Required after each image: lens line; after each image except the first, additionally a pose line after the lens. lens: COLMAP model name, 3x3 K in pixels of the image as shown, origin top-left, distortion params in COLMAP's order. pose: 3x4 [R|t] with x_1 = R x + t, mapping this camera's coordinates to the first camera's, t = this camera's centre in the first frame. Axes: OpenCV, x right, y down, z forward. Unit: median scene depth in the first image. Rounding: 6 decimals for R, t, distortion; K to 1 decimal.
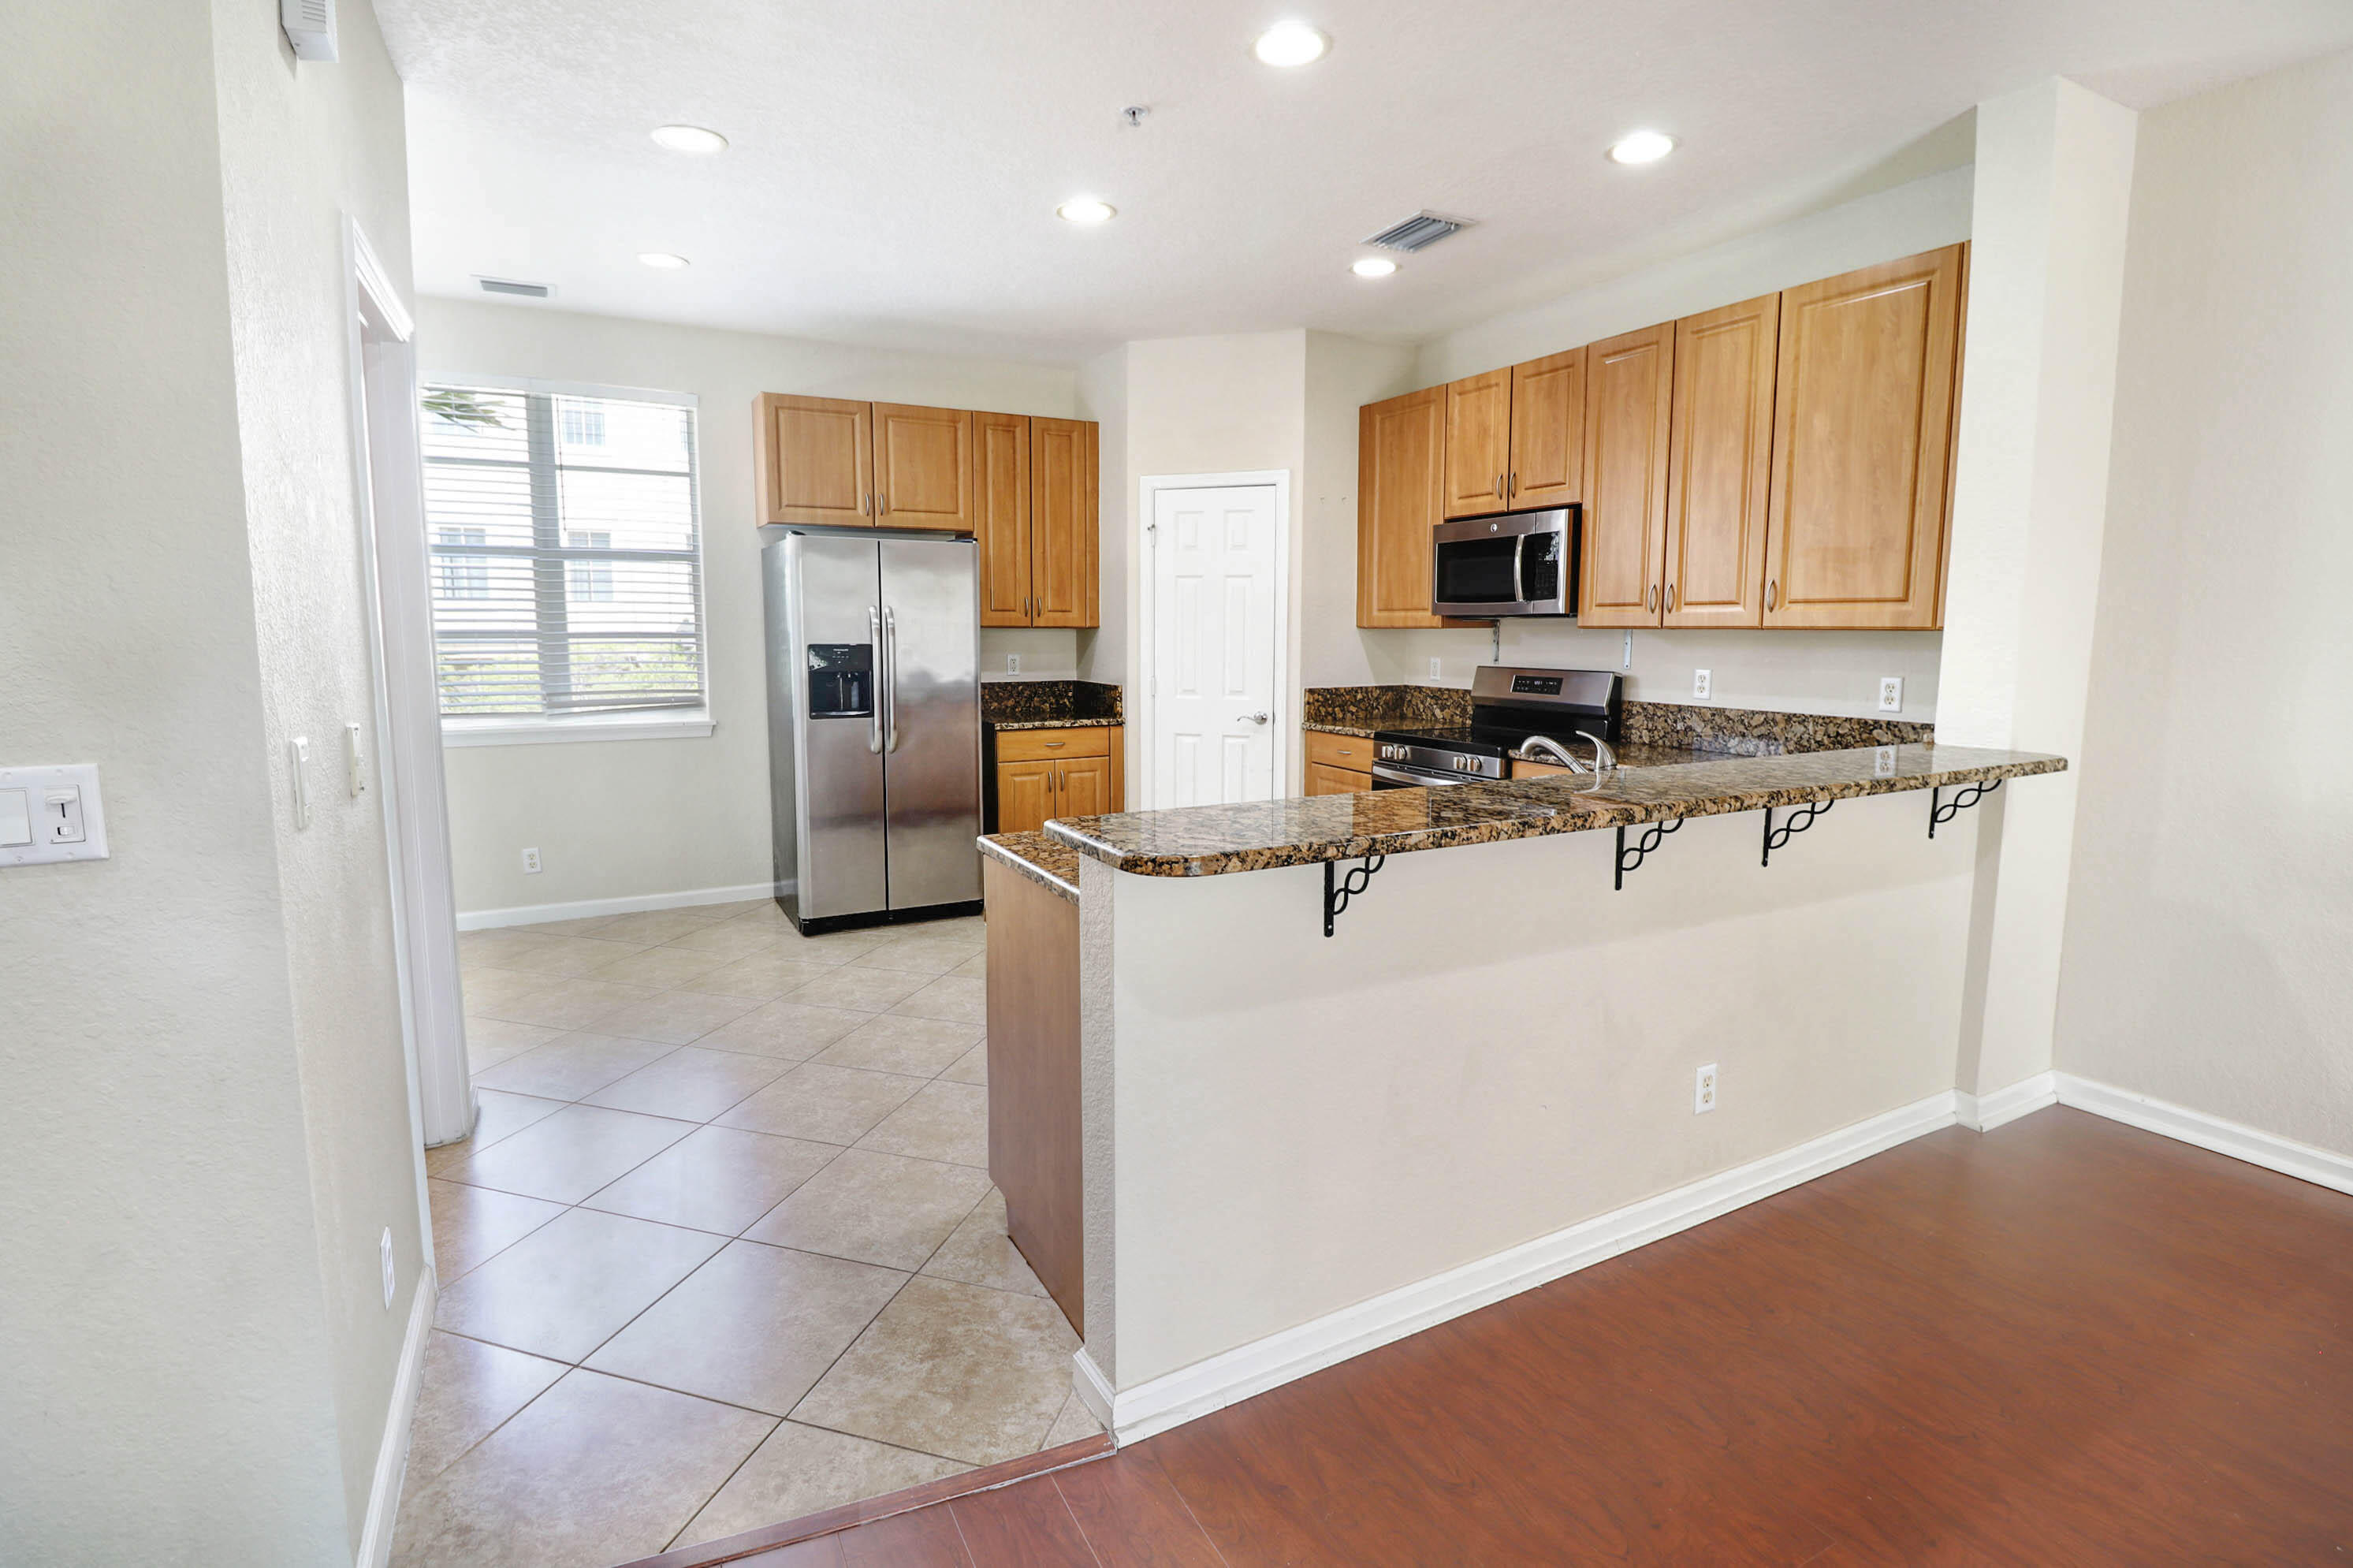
lens RADIAL K [[1107.1, 0, 1137.2], [0, 1107.1, 733.4], [0, 0, 1]] dist [-0.002585, -0.000513]
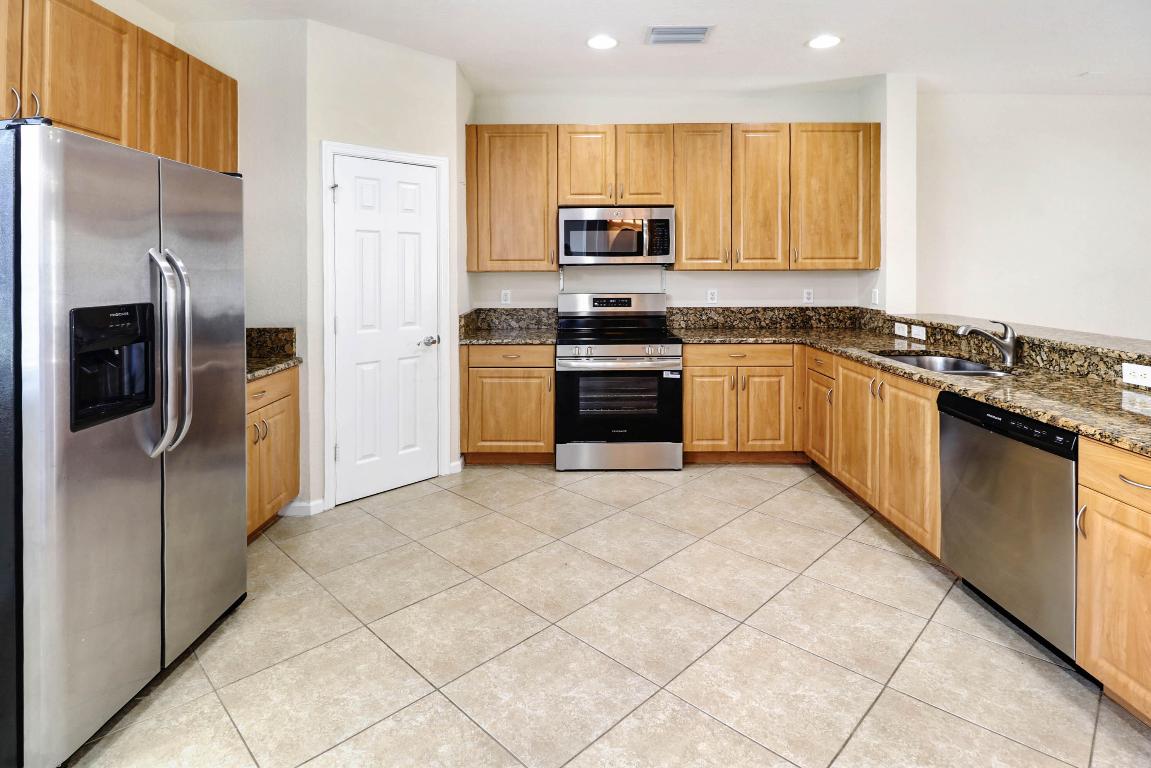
lens RADIAL K [[540.5, 0, 572.6], [0, 540.5, 282.5], [0, 0, 1]] dist [-0.013406, -0.000665]
pose [[0.467543, -0.028860, 0.883499, -0.408705], [0.092355, 0.995592, -0.016352, -0.062015], [-0.879133, 0.089240, 0.468147, 0.591274]]
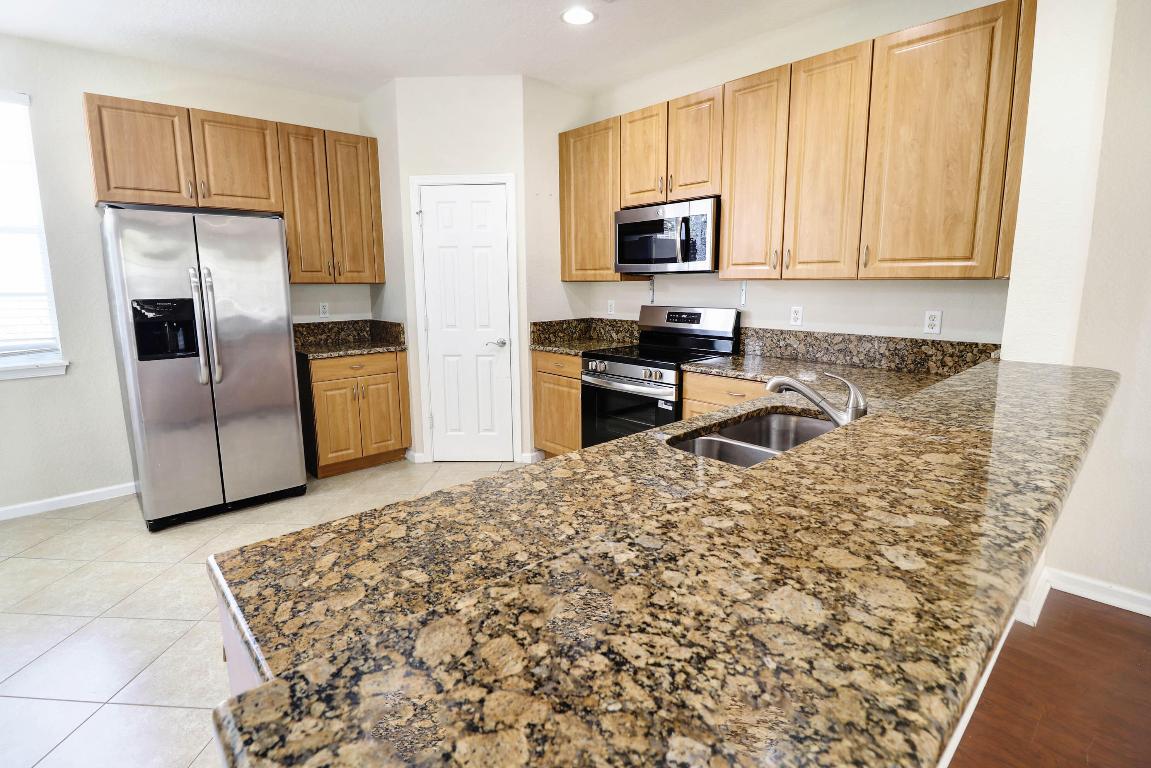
lens RADIAL K [[564.1, 0, 579.8], [0, 564.1, 368.1], [0, 0, 1]] dist [-0.013401, -0.000879]
pose [[0.960398, -0.050930, 0.273938, 0.002978], [0.035639, 0.997531, 0.060514, -0.024036], [-0.276343, -0.048354, 0.959842, 0.259434]]
